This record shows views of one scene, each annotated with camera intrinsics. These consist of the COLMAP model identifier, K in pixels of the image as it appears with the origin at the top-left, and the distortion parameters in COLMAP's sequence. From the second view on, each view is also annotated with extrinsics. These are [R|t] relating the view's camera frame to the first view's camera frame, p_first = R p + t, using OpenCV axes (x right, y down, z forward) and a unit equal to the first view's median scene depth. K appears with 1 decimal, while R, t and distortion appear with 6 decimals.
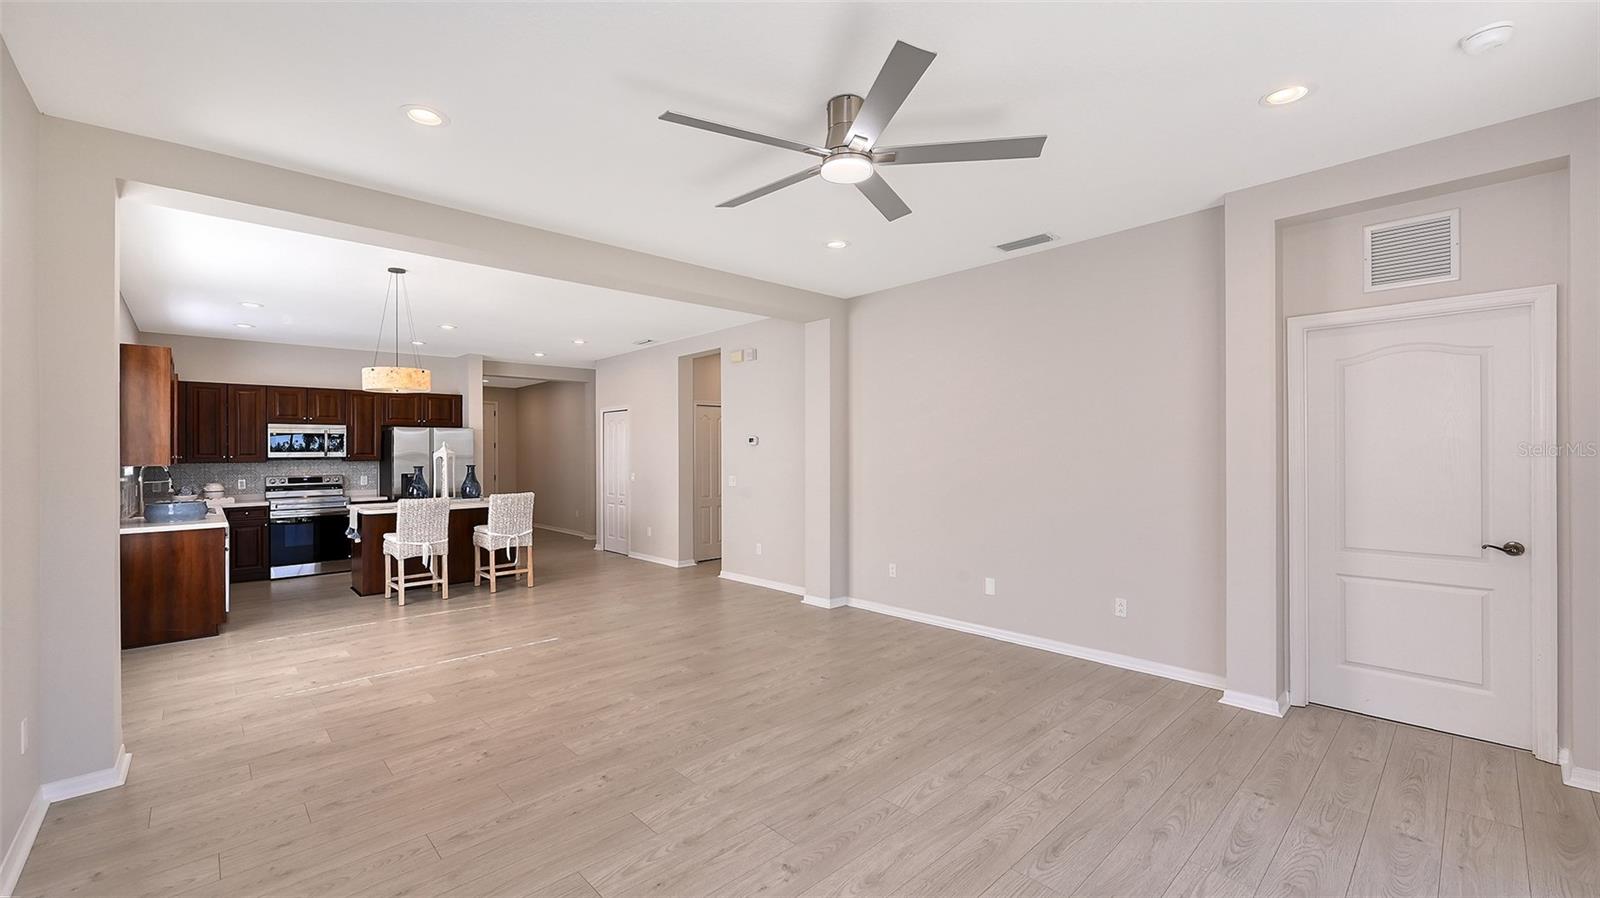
lens RADIAL K [[639.0, 0, 800.0], [0, 639.0, 449.0], [0, 0, 1]] dist [-0.000508, 0.000167]
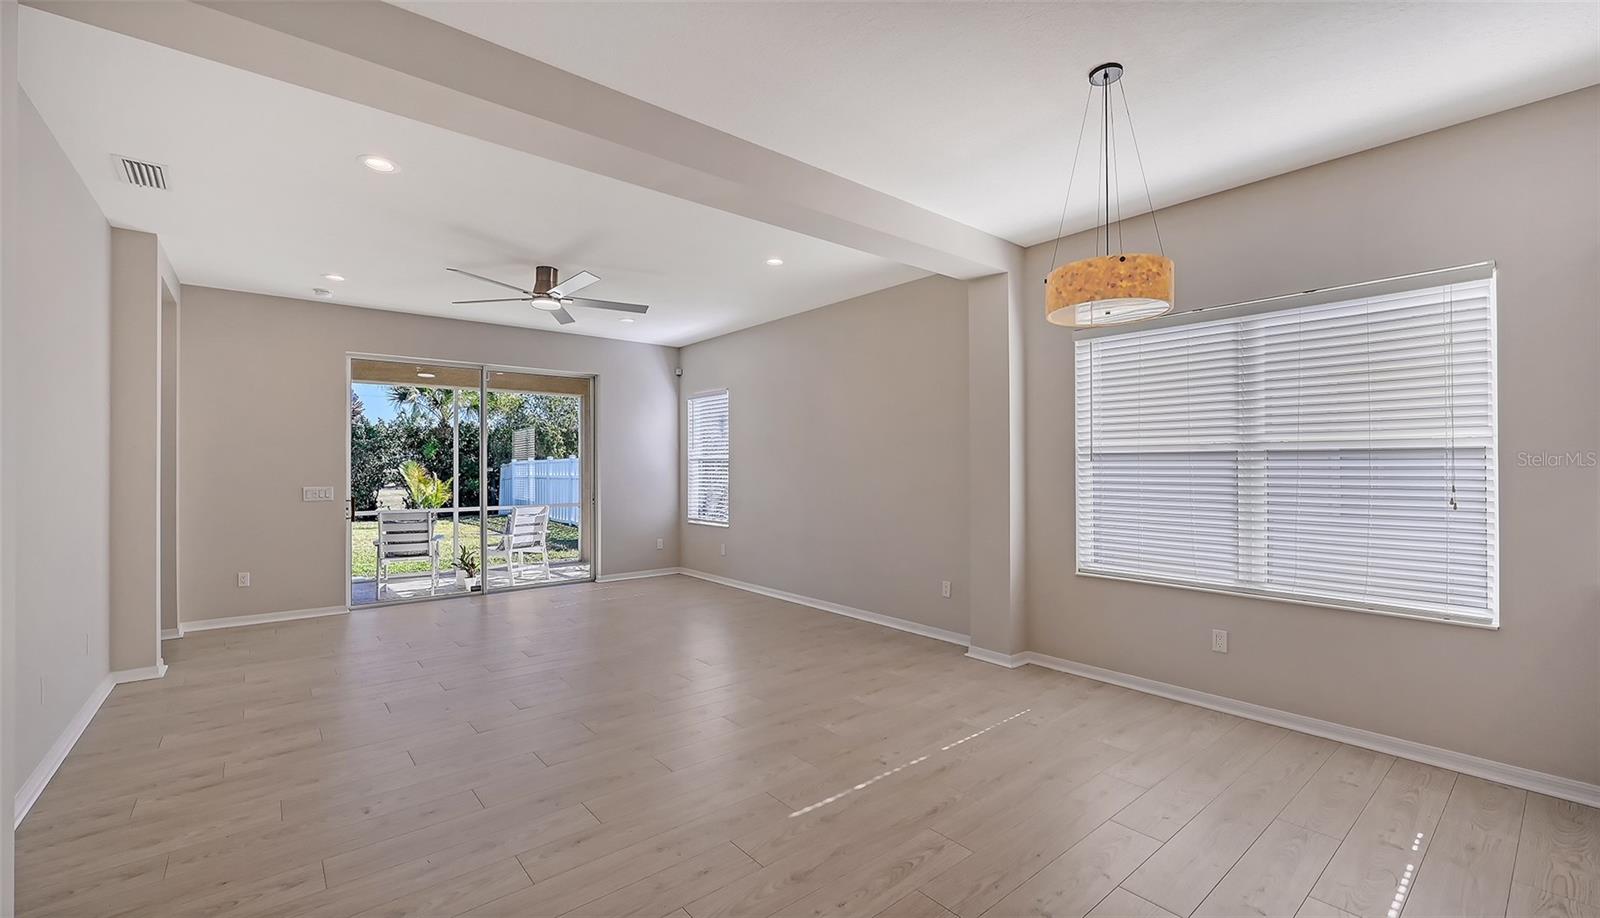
lens RADIAL K [[652.7, 0, 796.7], [0, 652.7, 464.5], [0, 0, 1]] dist [-0.000676, -0.000041]
pose [[-0.997691, 0.011460, 0.066949, -0.325936], [0.010662, 0.999868, -0.012275, 0.021959], [-0.067080, -0.011533, -0.997681, 1.180165]]
